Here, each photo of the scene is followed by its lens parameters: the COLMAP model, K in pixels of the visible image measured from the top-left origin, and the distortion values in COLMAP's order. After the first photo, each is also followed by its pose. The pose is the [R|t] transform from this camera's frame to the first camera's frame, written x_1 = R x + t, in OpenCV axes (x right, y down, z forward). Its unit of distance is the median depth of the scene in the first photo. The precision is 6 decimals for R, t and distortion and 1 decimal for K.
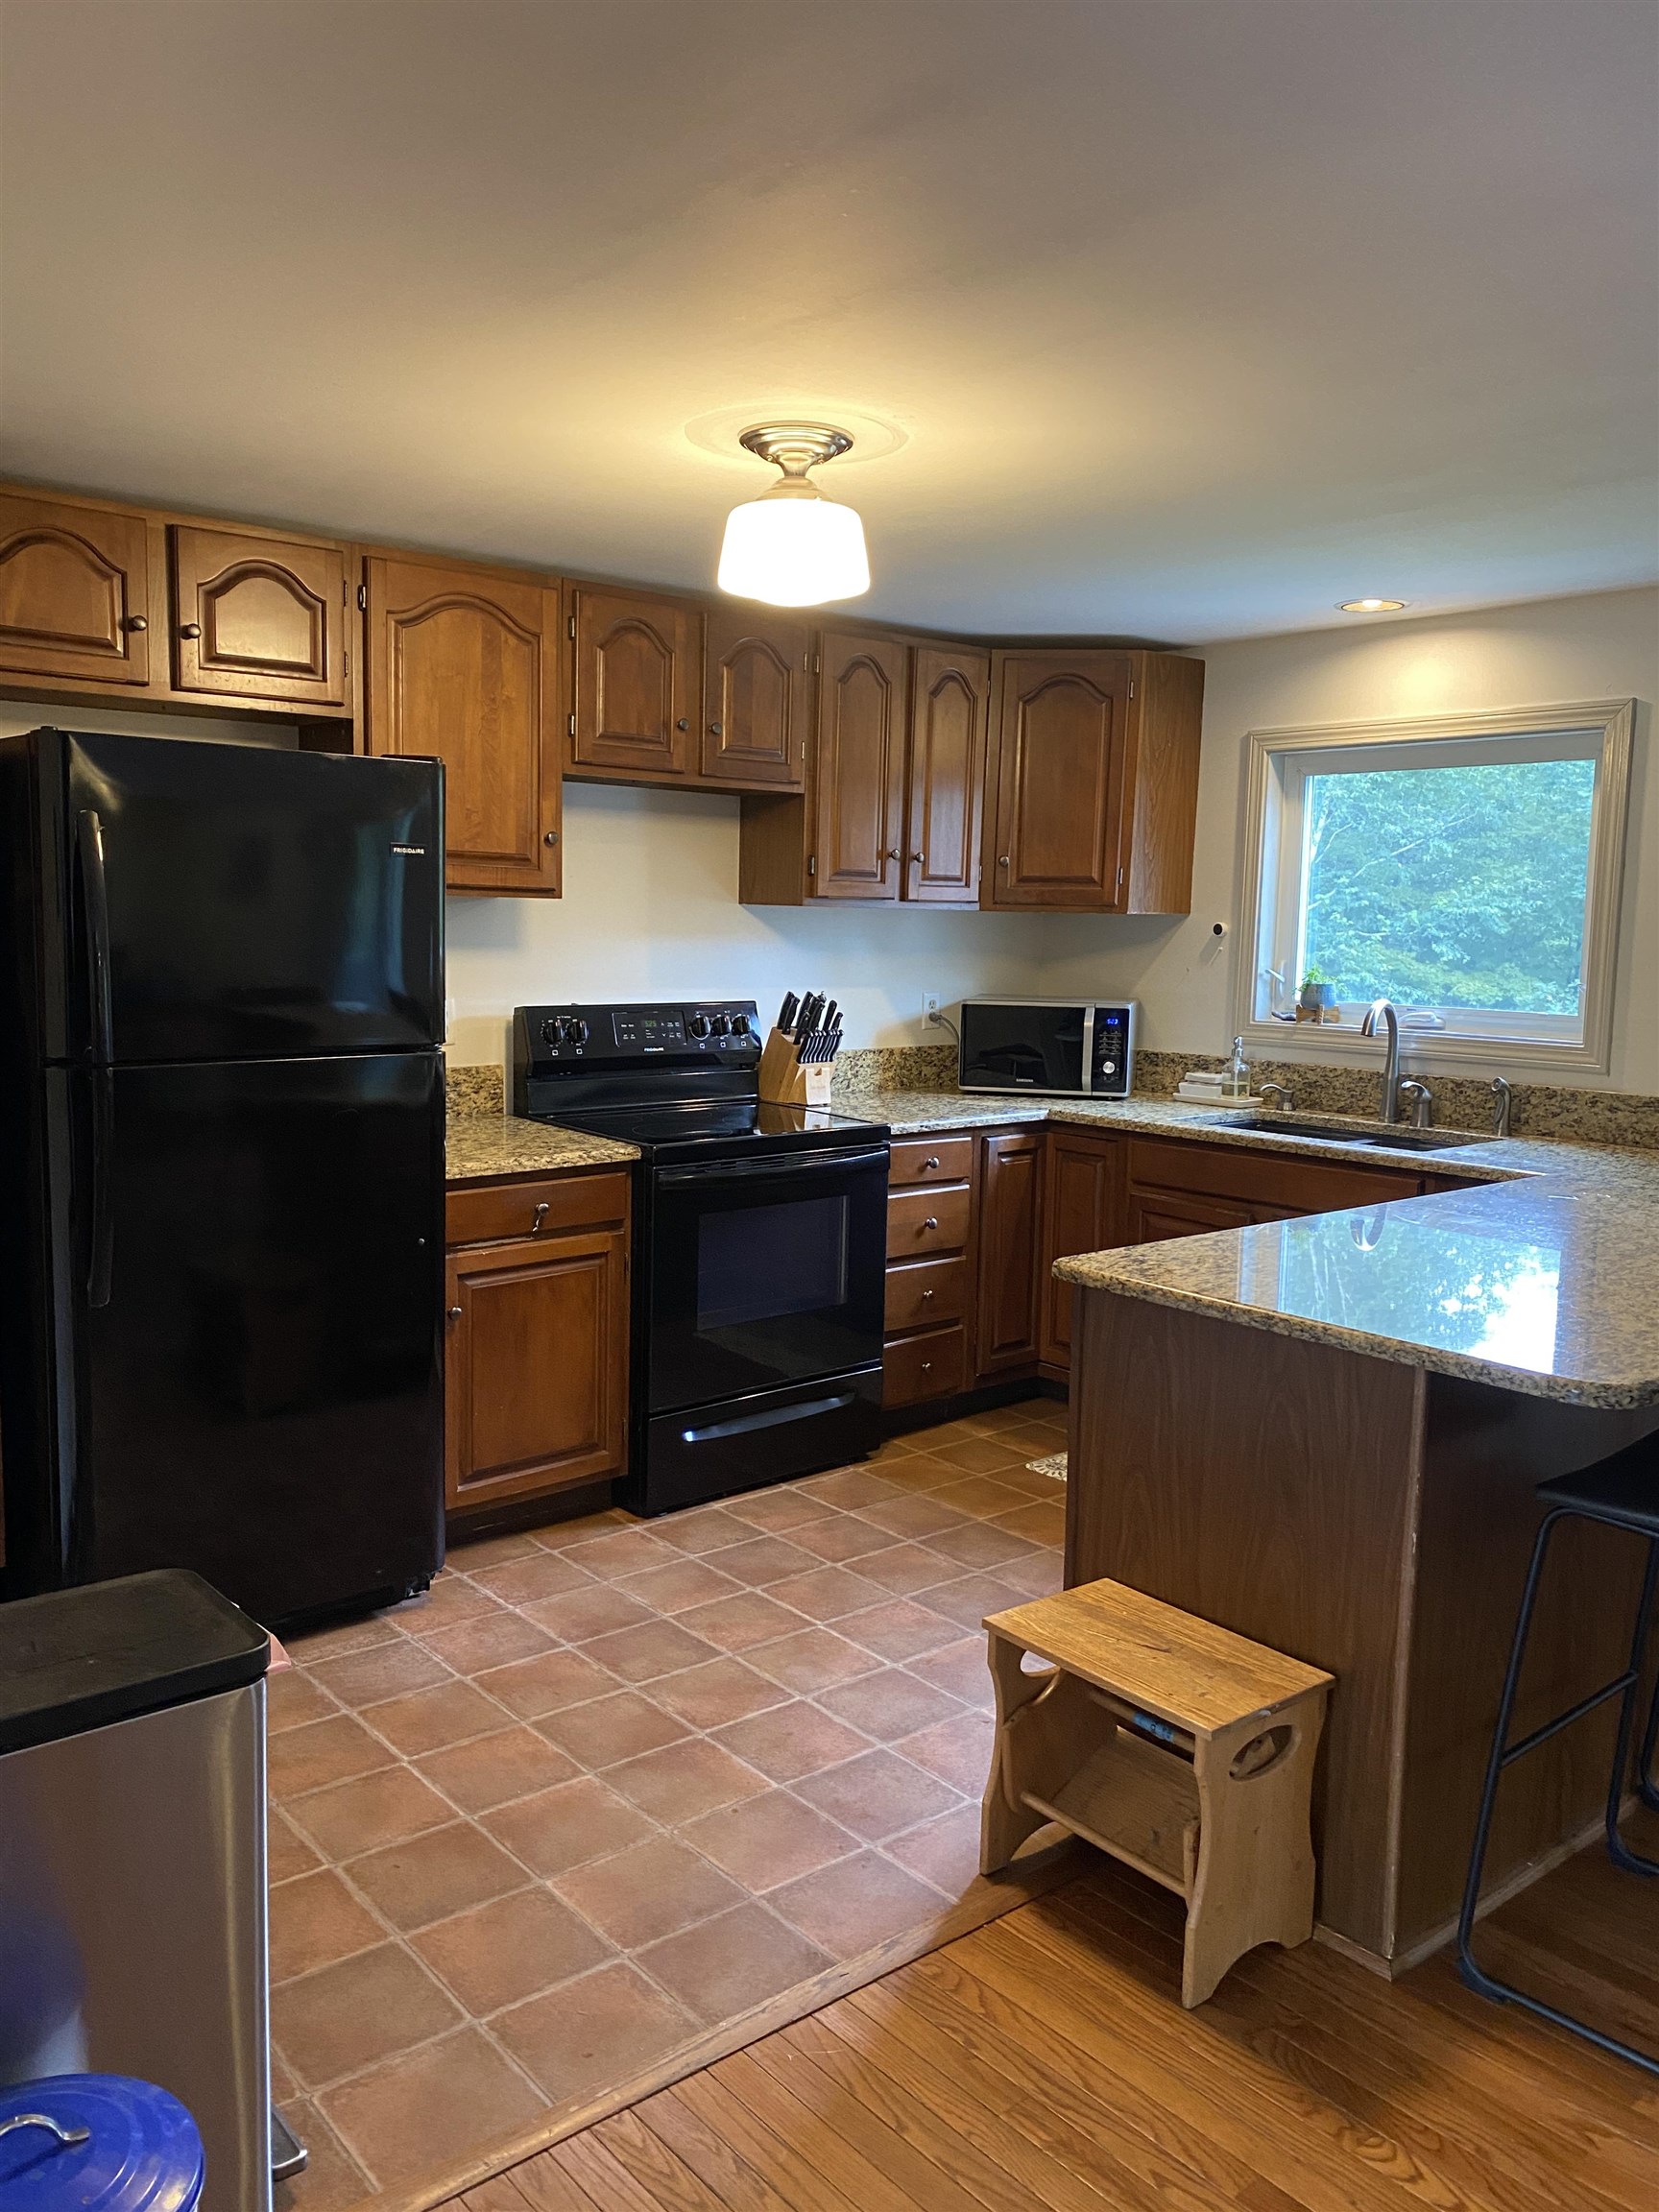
lens RADIAL K [[1670.3, 0, 823.4], [0, 1670.3, 1114.3], [0, 0, 1]] dist [0.009300, 0.000935]
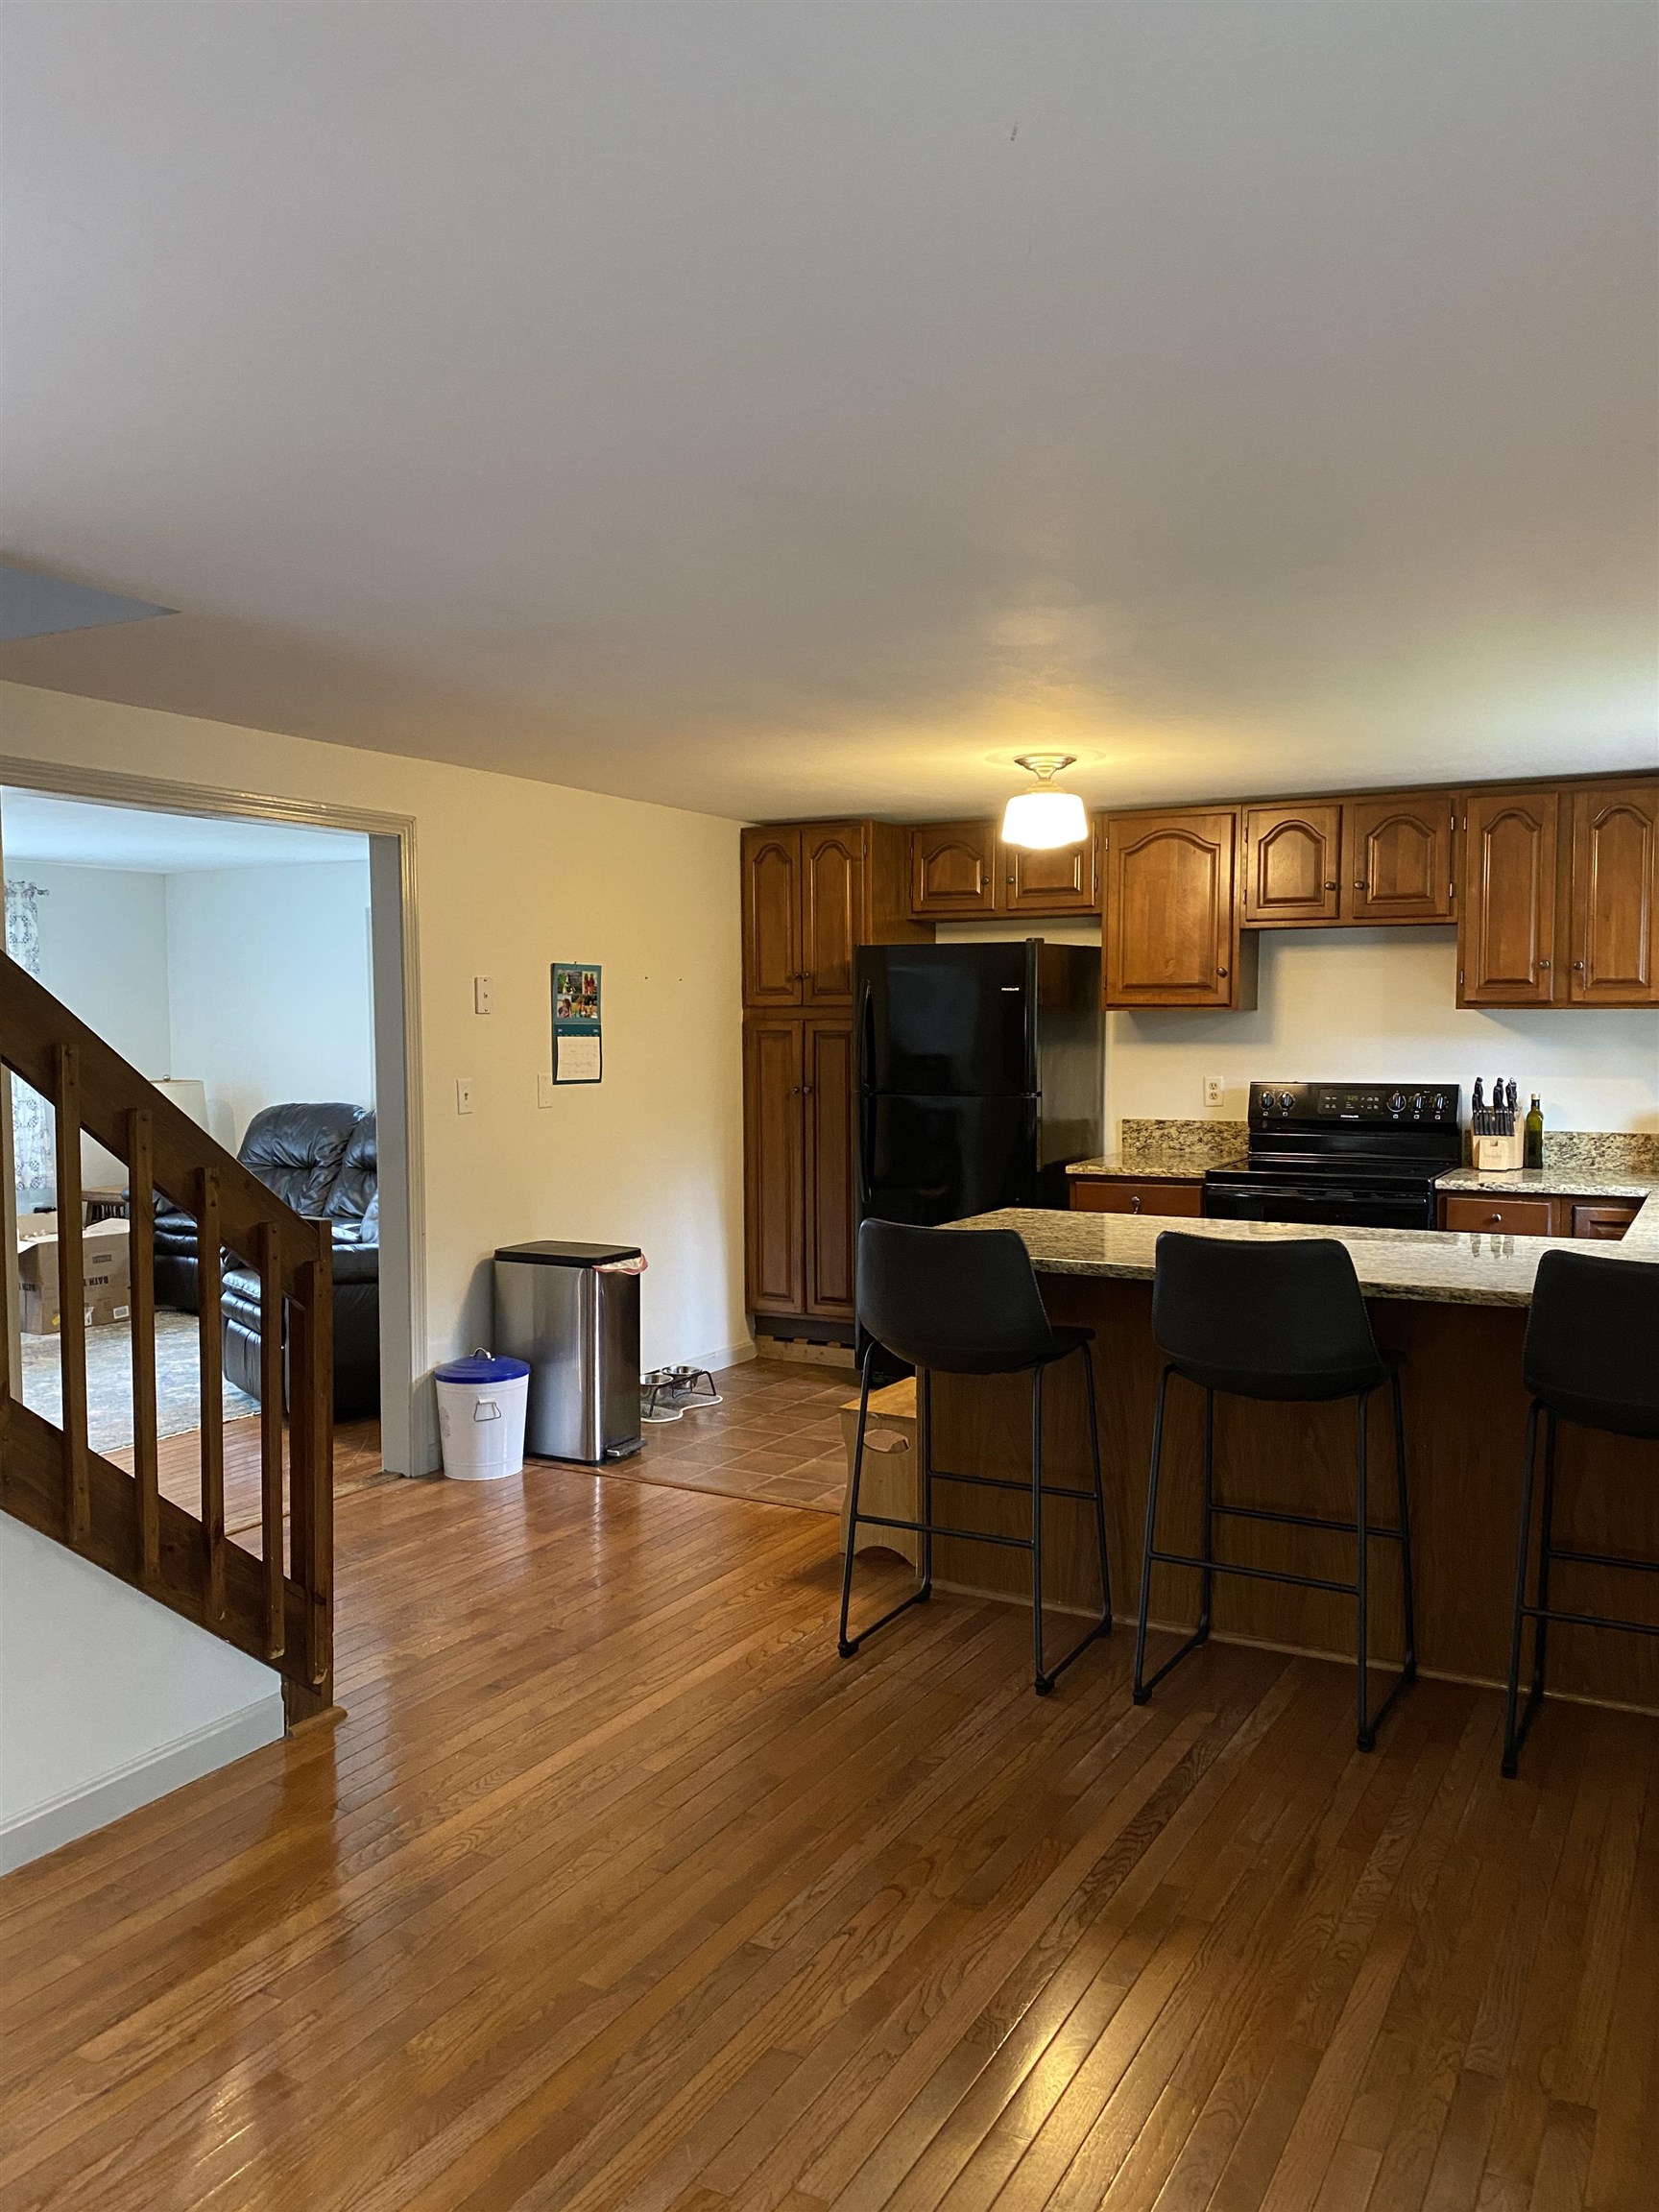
lens RADIAL K [[1670.3, 0, 816.3], [0, 1670.3, 1100.3], [0, 0, 1]] dist [0.009300, 0.000935]
pose [[0.357811, 0.035116, -0.933134, 1.033398], [-0.098152, 0.995171, -0.000186, -0.008320], [0.928621, 0.091655, 0.359530, 0.089274]]
